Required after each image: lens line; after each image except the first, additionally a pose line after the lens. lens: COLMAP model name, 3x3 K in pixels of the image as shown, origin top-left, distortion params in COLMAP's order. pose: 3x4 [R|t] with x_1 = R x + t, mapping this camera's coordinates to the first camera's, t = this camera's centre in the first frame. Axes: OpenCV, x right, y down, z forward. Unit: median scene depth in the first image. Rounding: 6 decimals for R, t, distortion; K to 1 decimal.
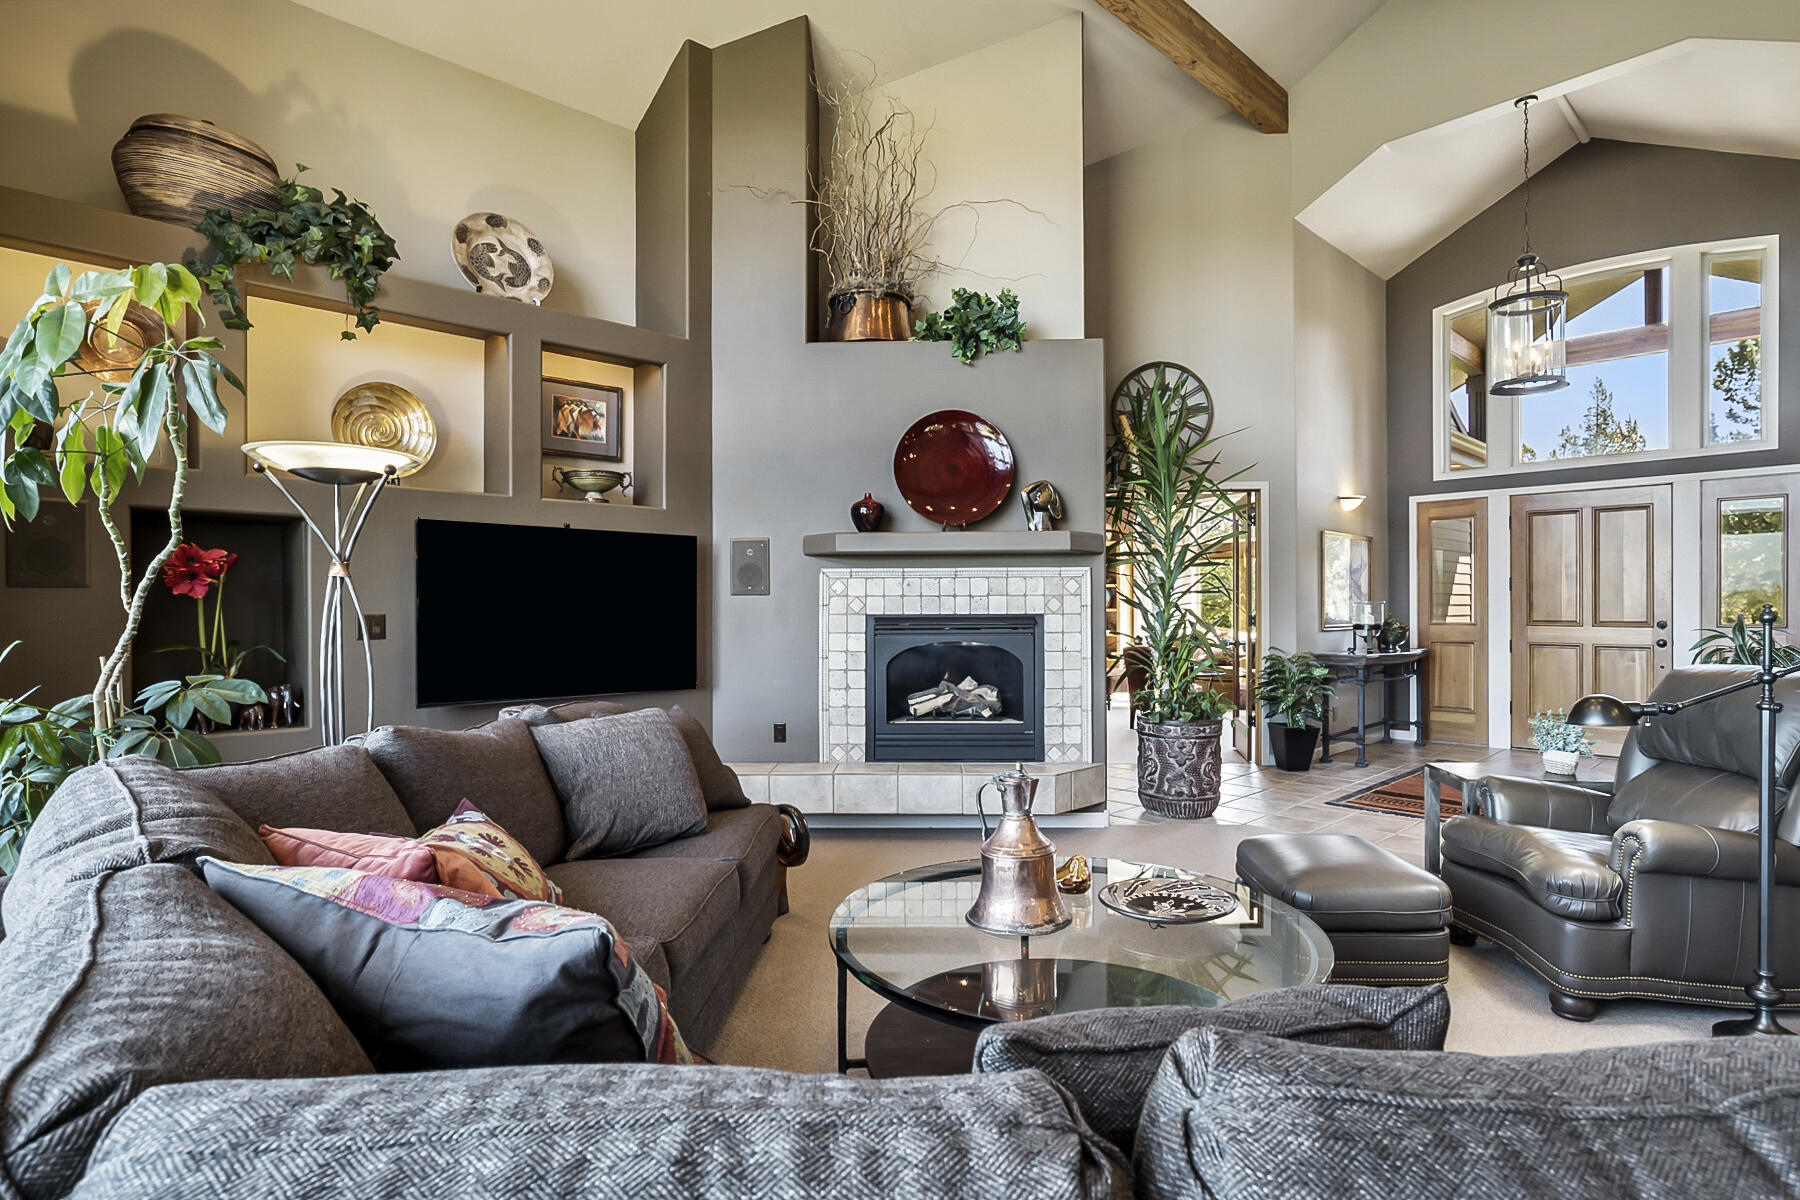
lens RADIAL K [[902.2, 0, 896.5], [0, 902.2, 605.0], [0, 0, 1]] dist [-0.031501, 0.012896]
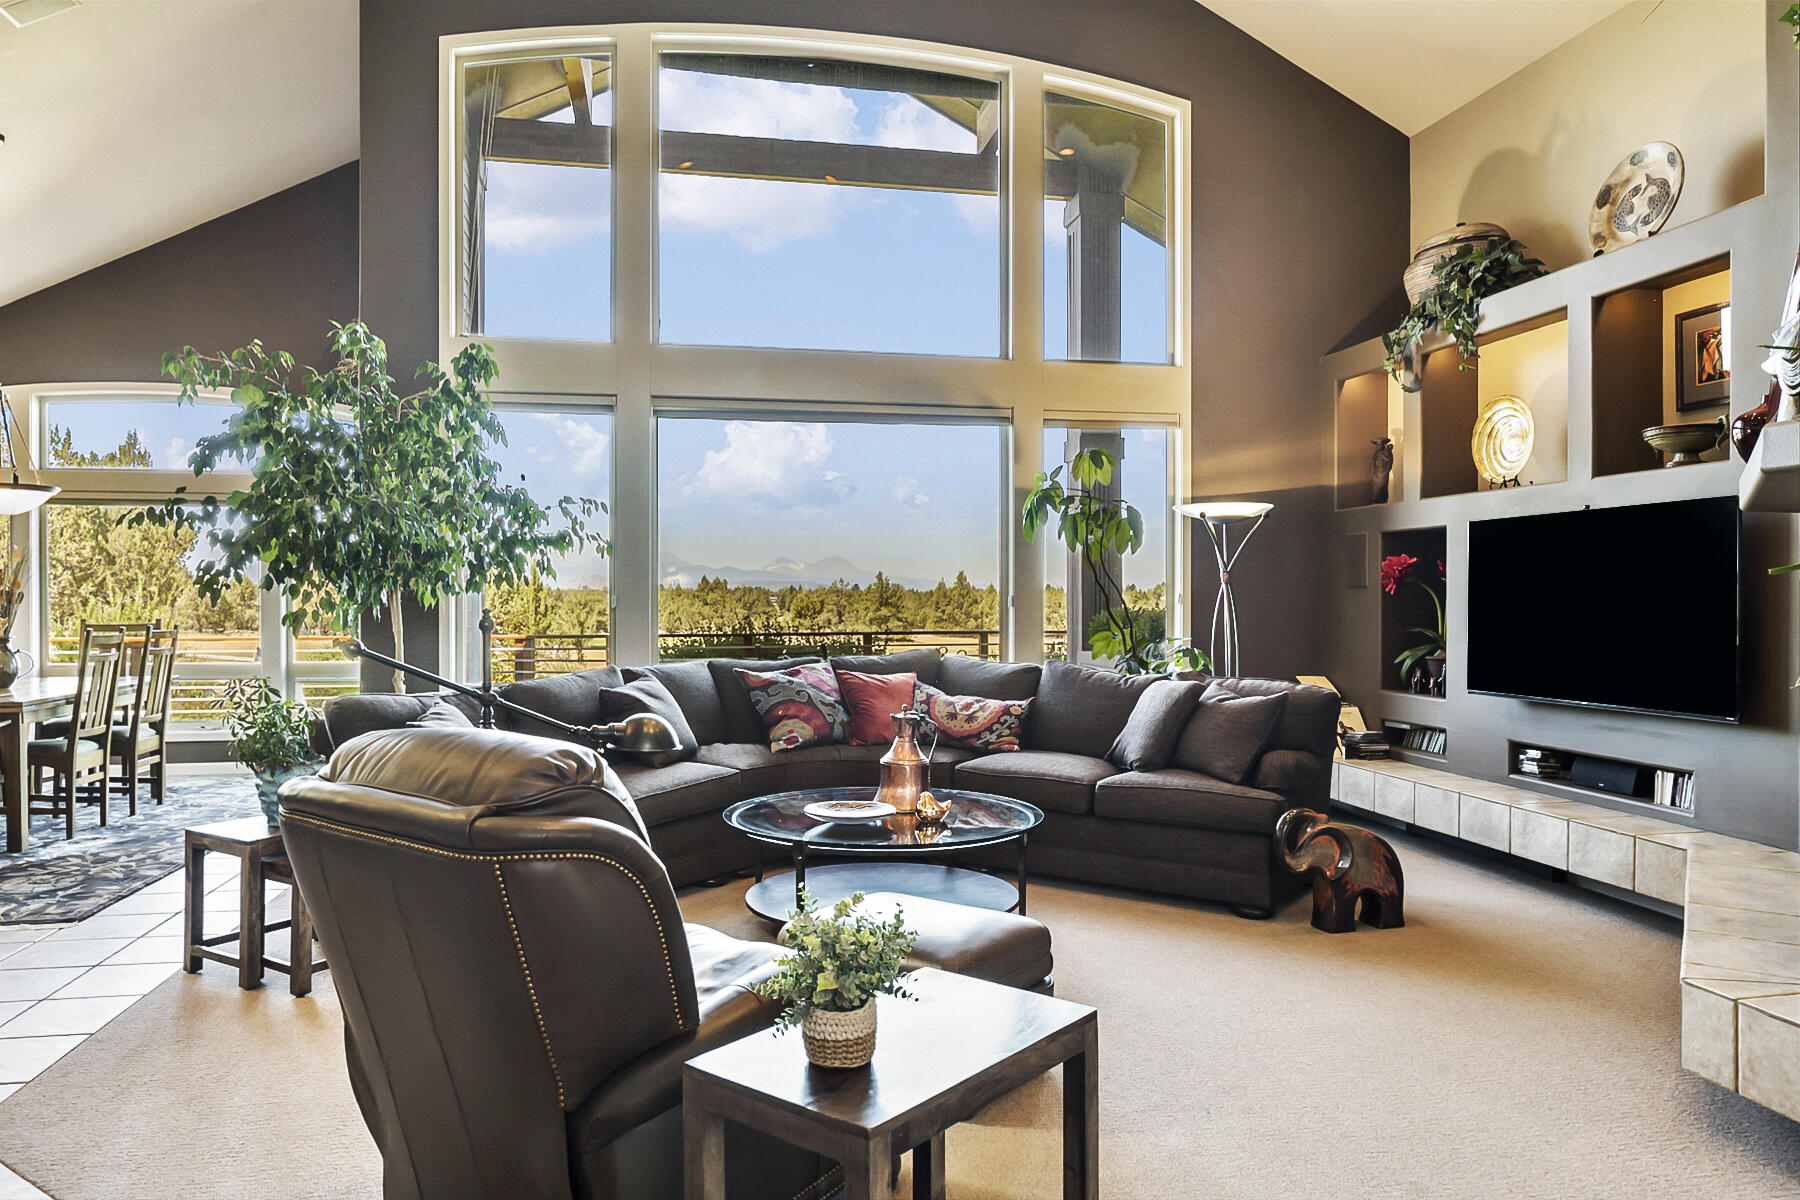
lens RADIAL K [[1229.1, 0, 900.0], [0, 1229.1, 600.0], [0, 0, 1]] dist [-0.001773, -0.000026]
pose [[-0.541953, 0.003215, -0.840403, 0.950552], [-0.002887, 0.999980, 0.005687, -0.003213], [0.840404, 0.005508, -0.541932, 1.047892]]
